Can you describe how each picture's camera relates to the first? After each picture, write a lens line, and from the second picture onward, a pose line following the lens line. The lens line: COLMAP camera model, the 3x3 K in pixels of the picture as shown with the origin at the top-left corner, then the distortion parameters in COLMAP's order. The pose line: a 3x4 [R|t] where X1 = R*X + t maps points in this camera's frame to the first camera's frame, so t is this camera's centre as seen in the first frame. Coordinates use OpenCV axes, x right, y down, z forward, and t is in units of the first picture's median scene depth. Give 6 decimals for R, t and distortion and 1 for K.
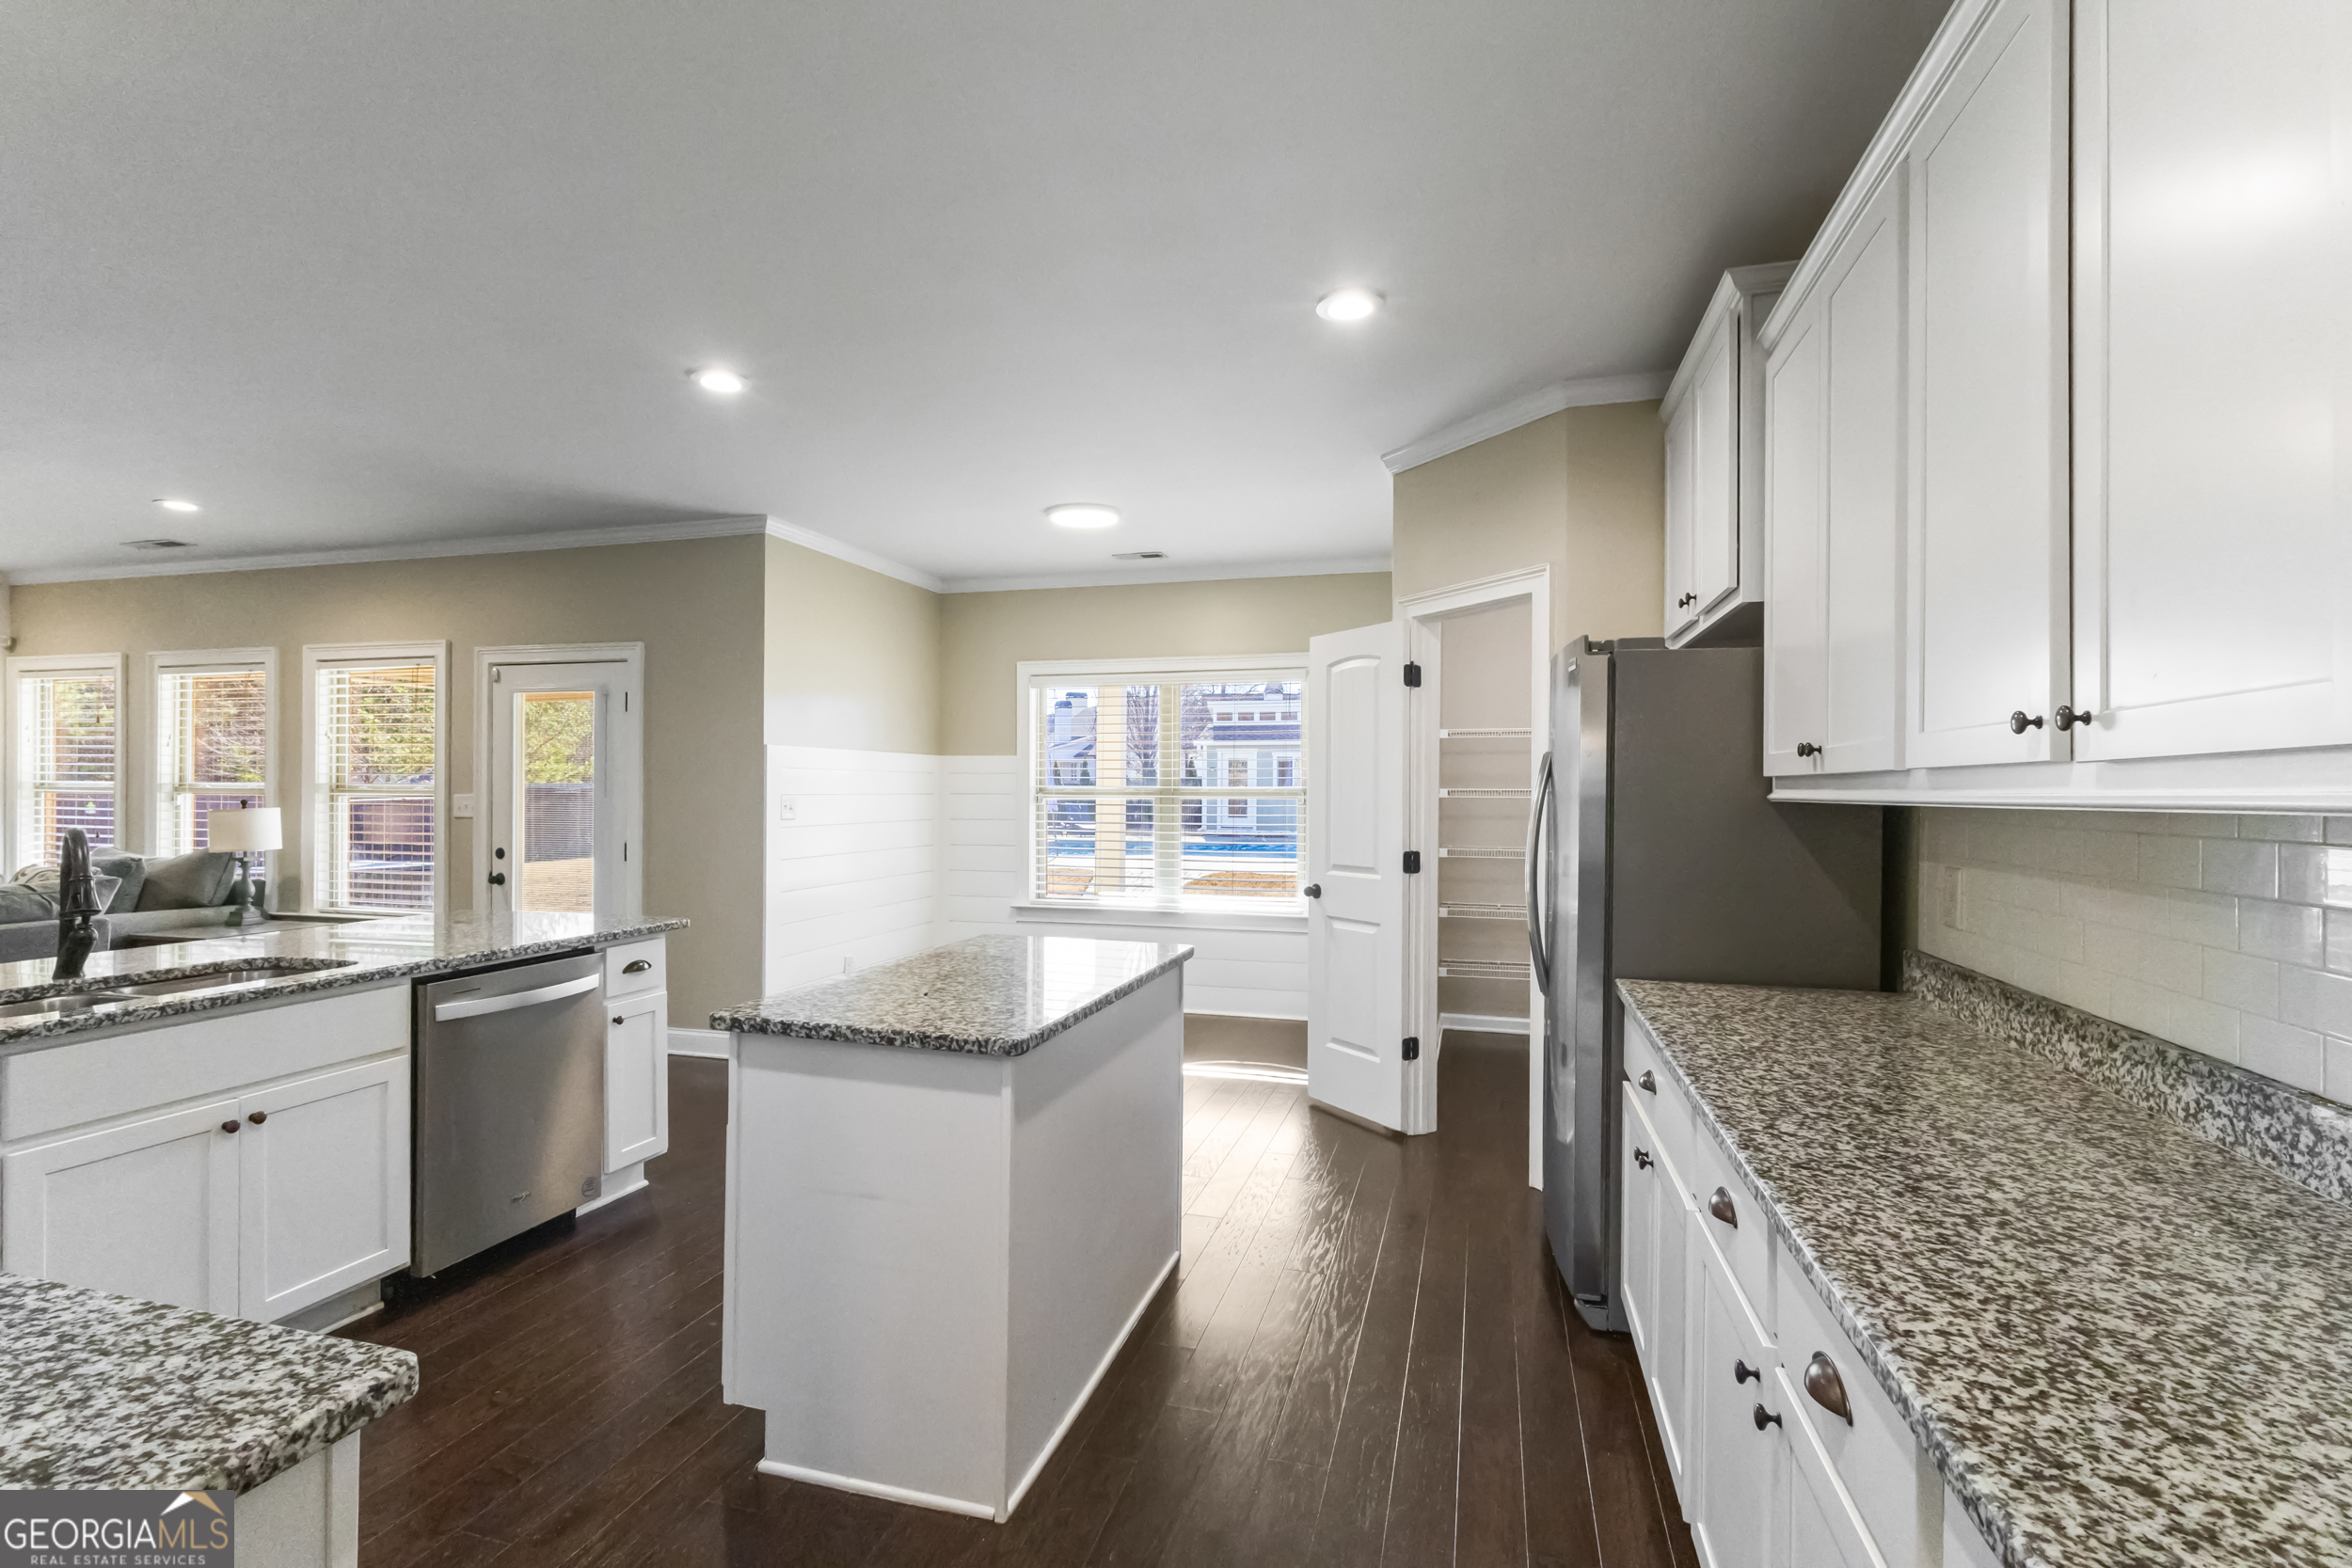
lens RADIAL K [[1086.3, 0, 1168.9], [0, 1086.3, 788.7], [0, 0, 1]] dist [0.000535, 0.001677]
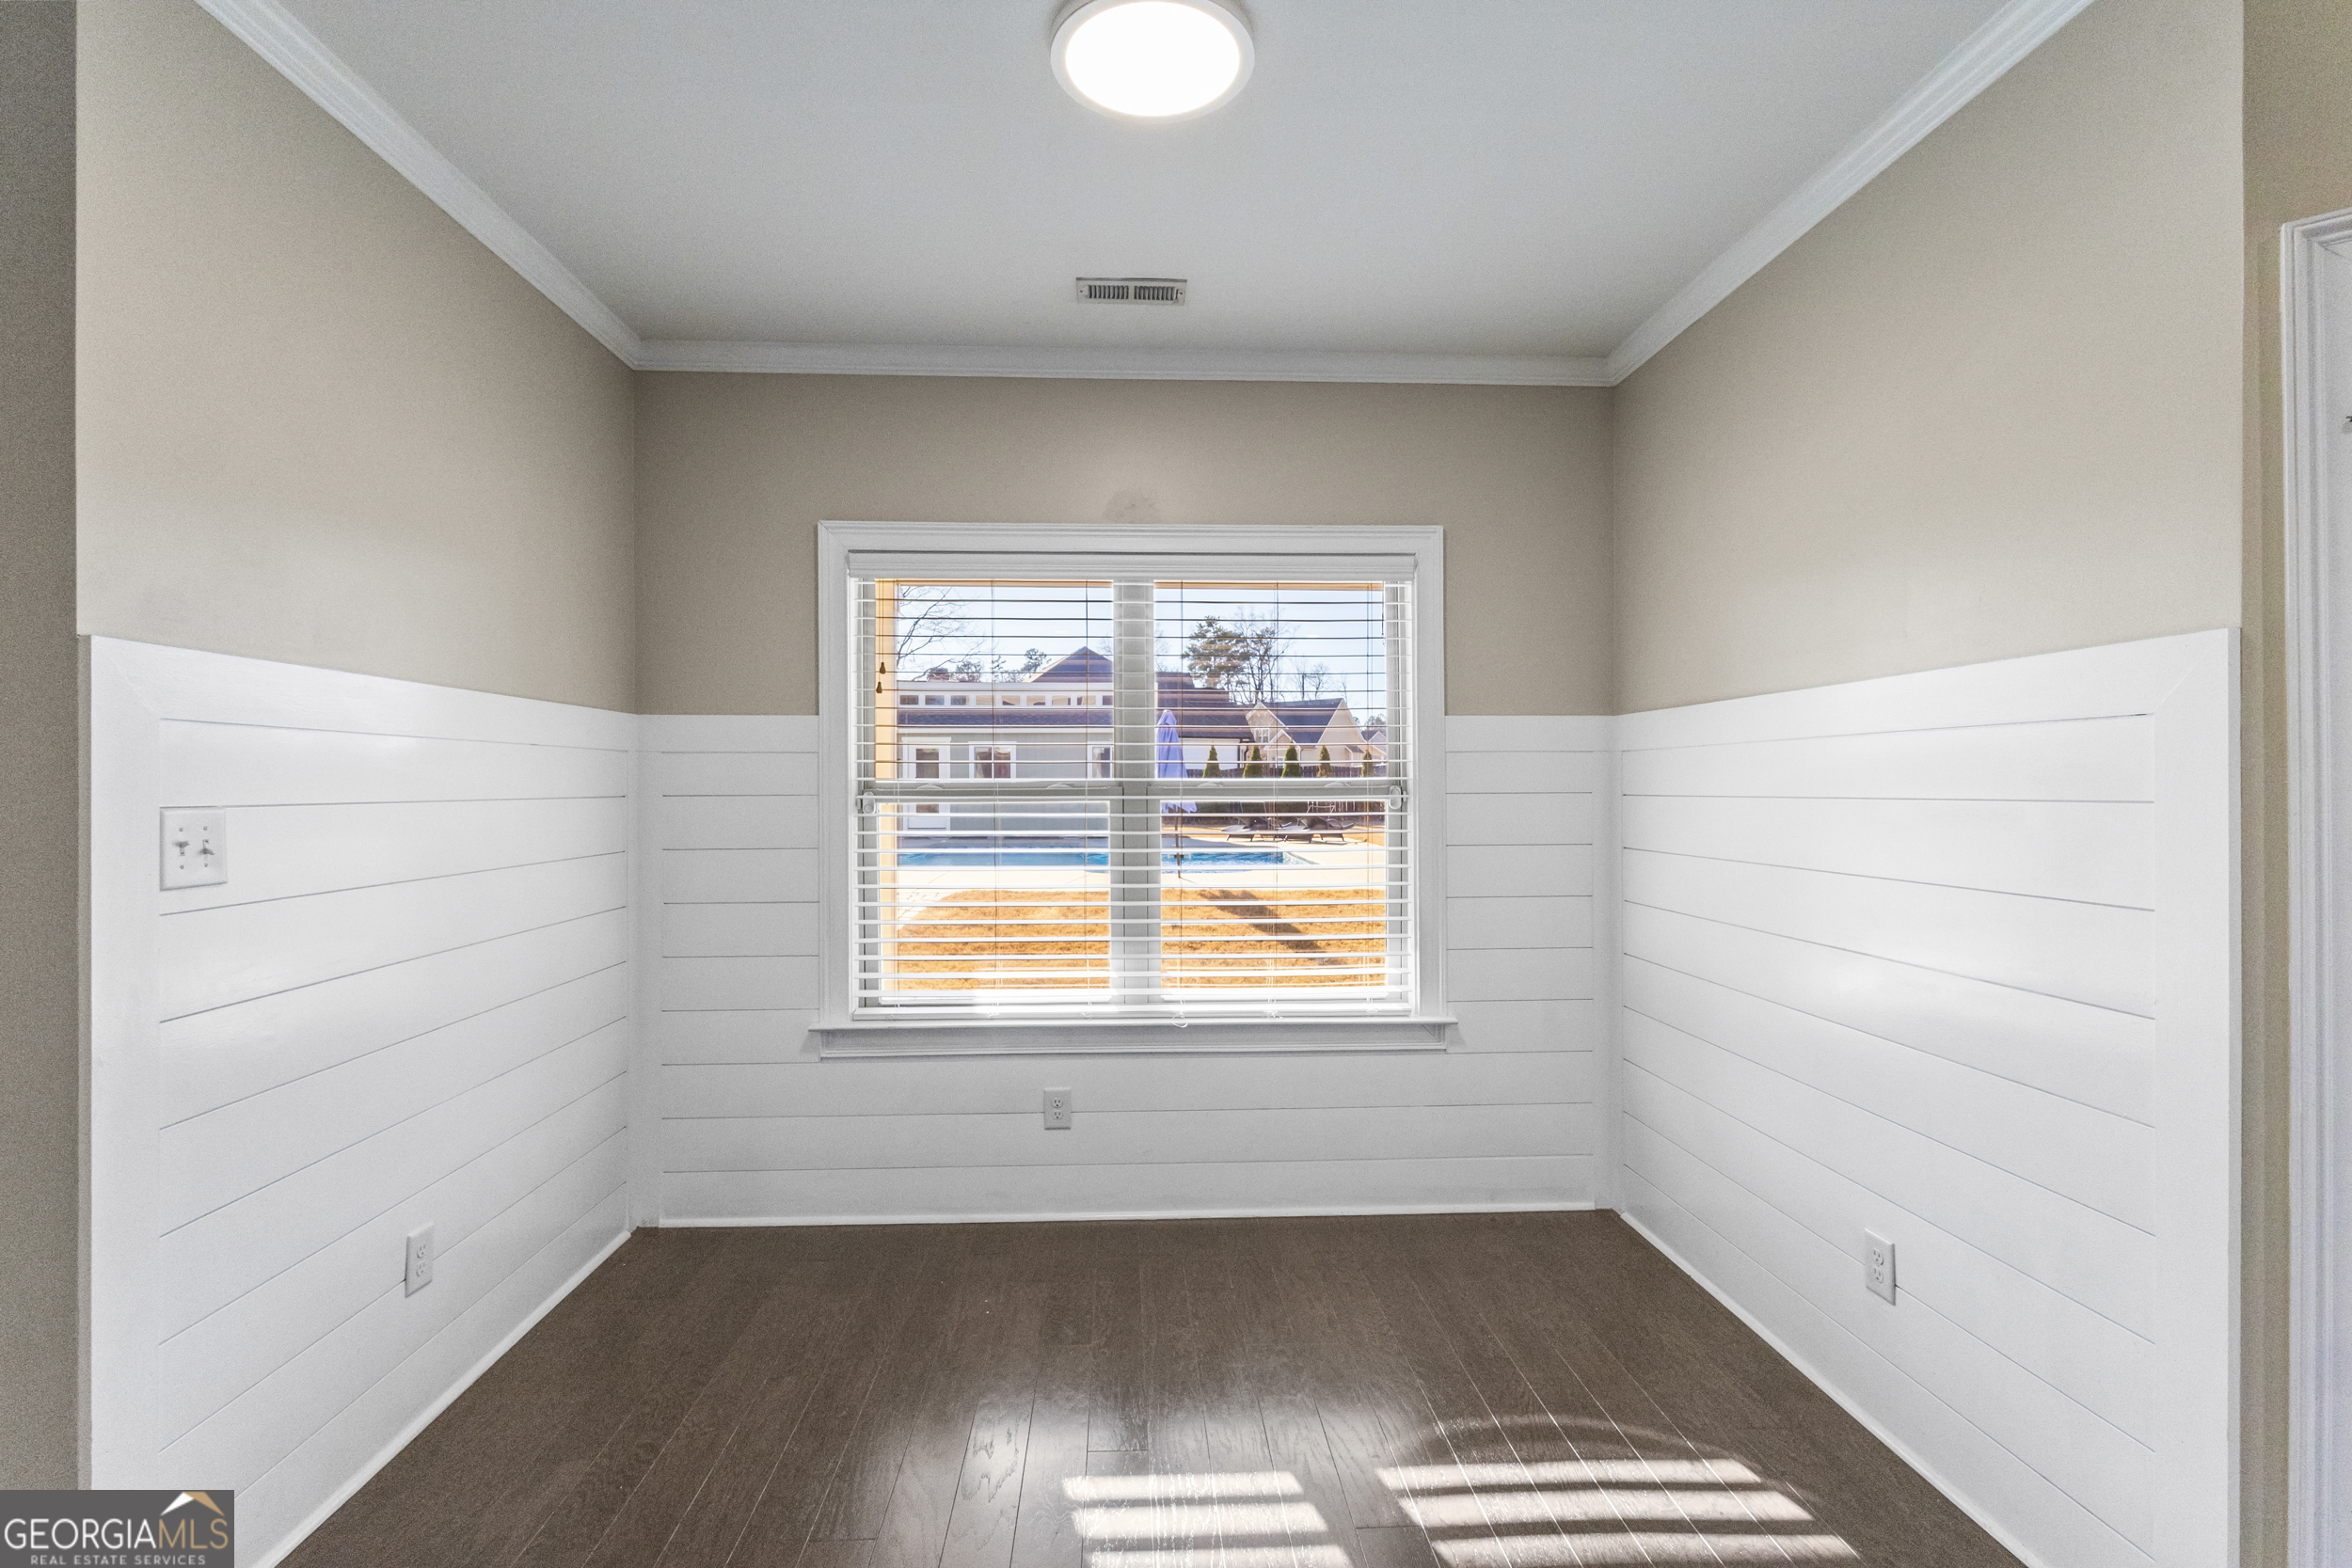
lens RADIAL K [[1086.3, 0, 1164.4], [0, 1086.3, 795.2], [0, 0, 1]] dist [0.000535, 0.001677]
pose [[0.947311, -0.007125, 0.320237, -0.173593], [0.003490, 0.999923, 0.011921, -0.000553], [-0.320297, -0.010175, 0.947262, 0.575704]]
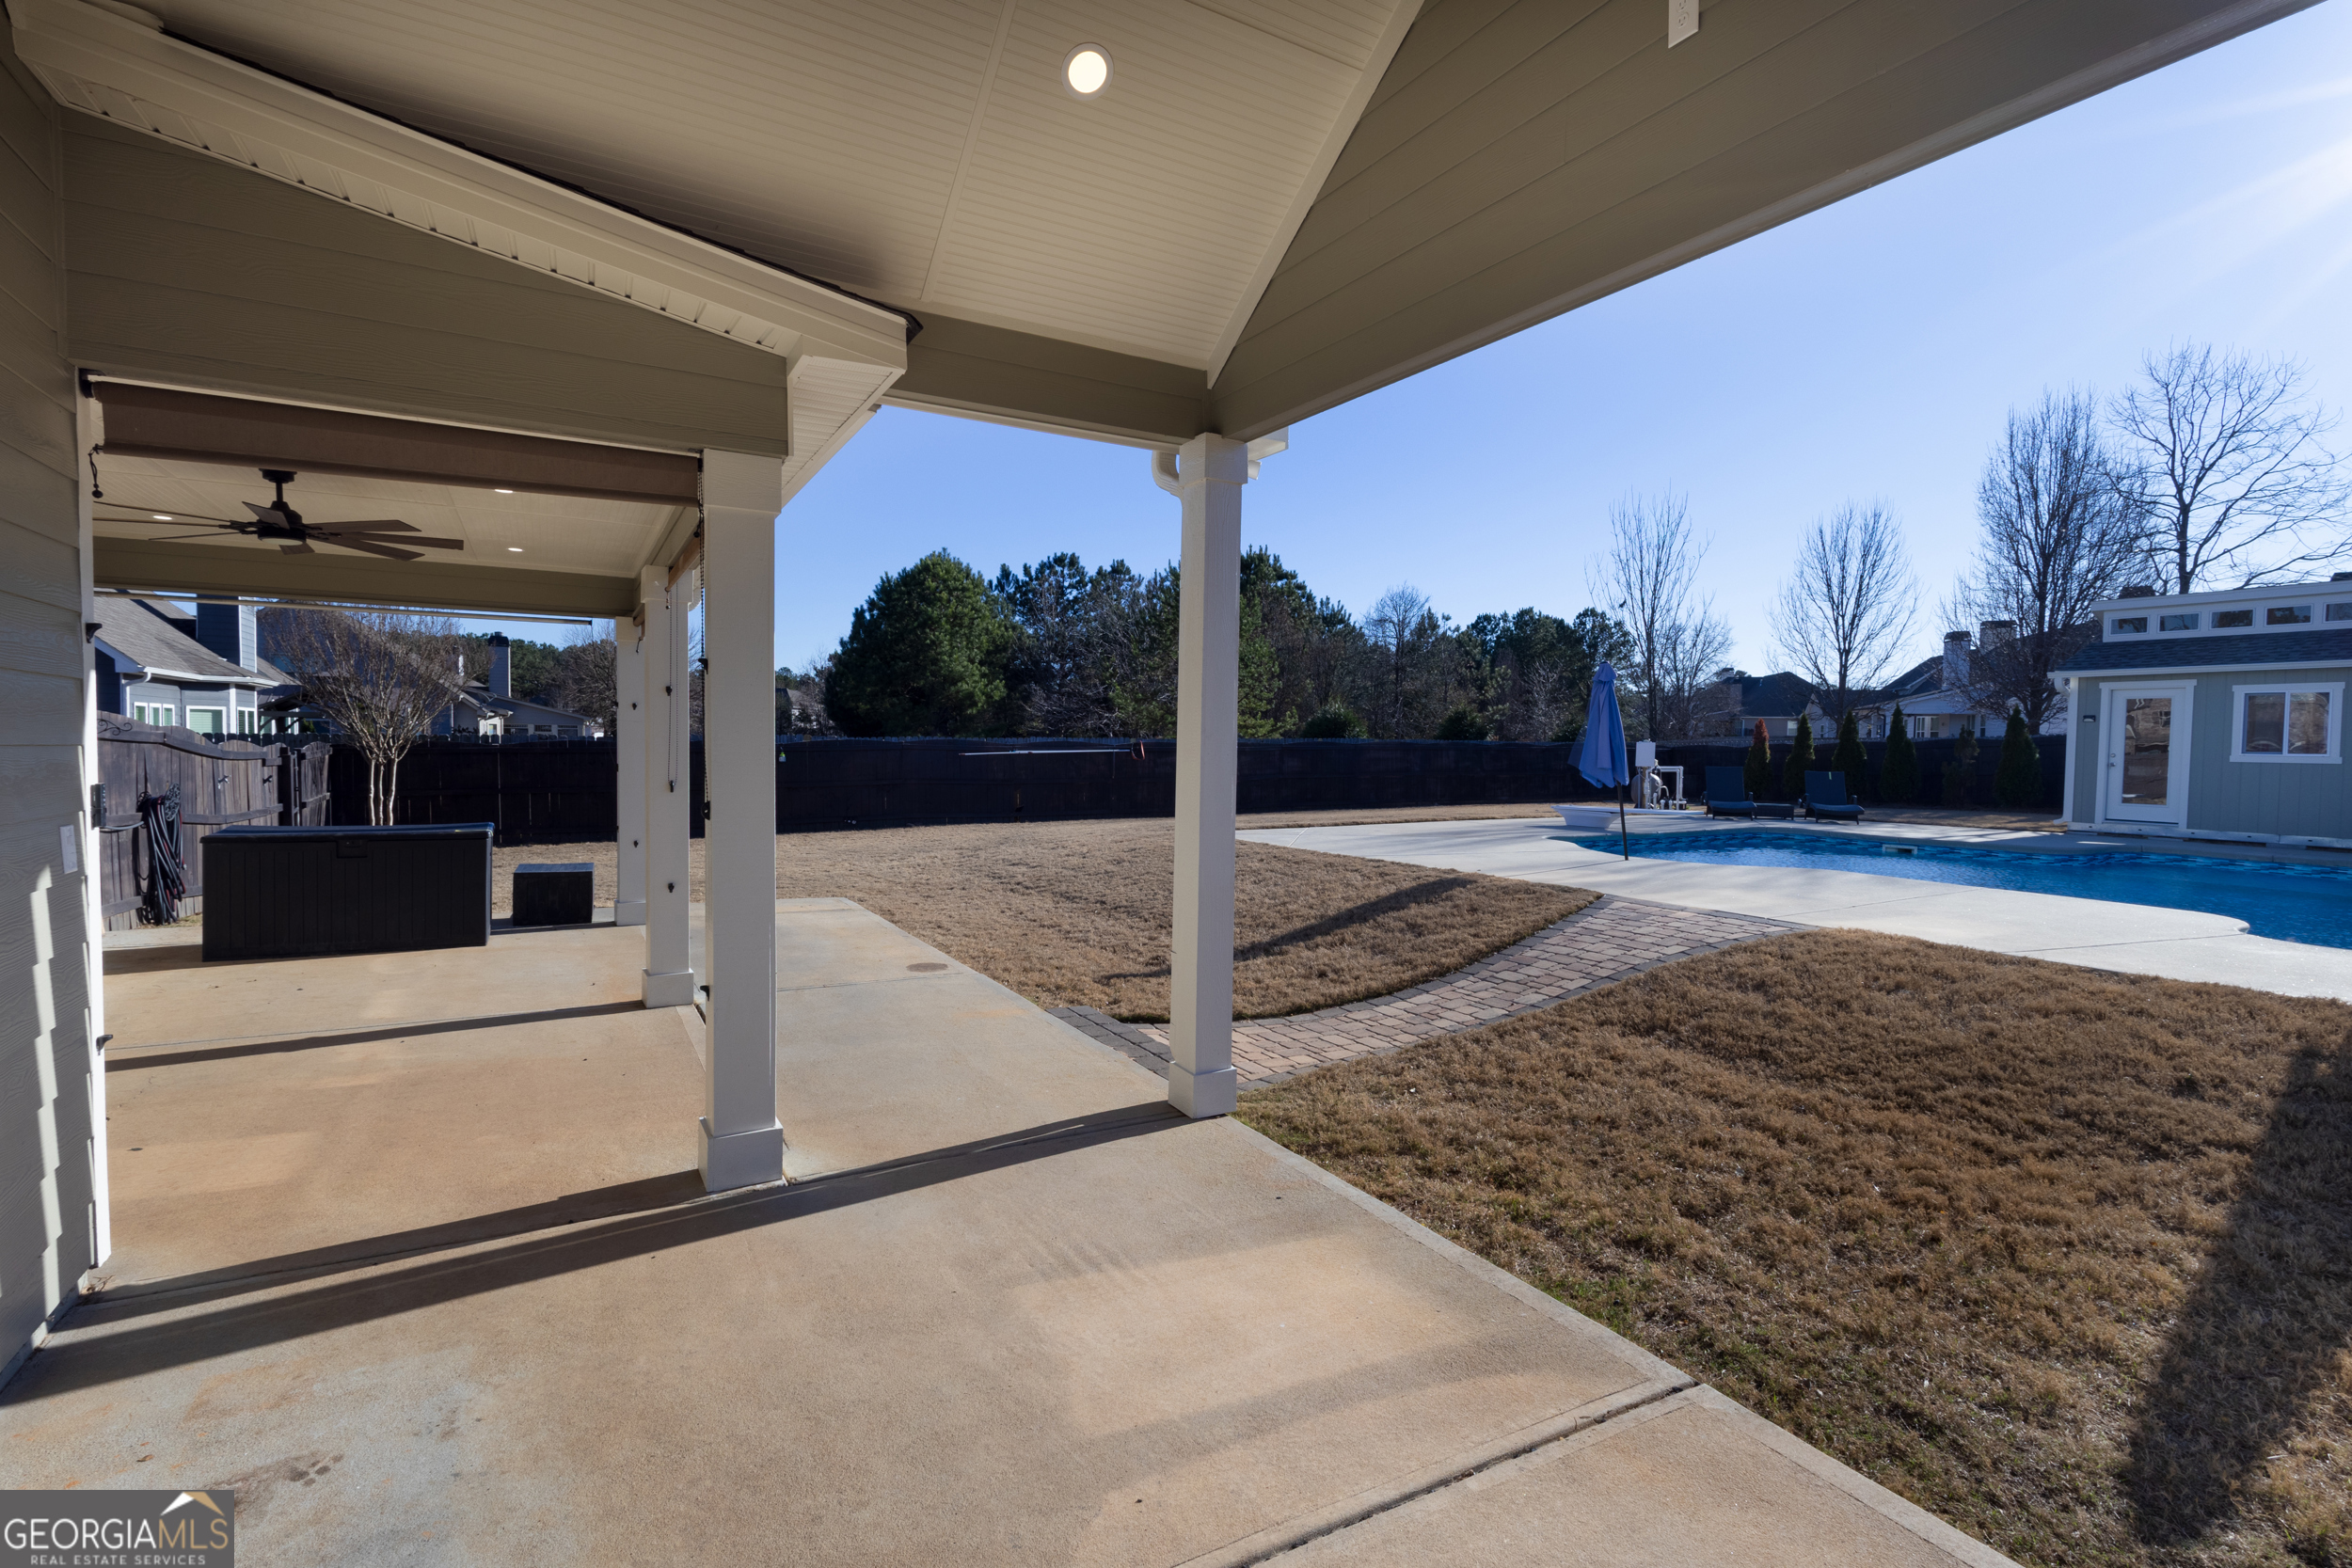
lens RADIAL K [[1086.3, 0, 1170.1], [0, 1086.3, 778.1], [0, 0, 1]] dist [0.000535, 0.001677]
pose [[0.720504, 0.028517, -0.692864, 0.444520], [-0.008837, 0.999451, 0.031947, -0.003151], [0.693395, -0.016895, 0.720360, 1.211831]]
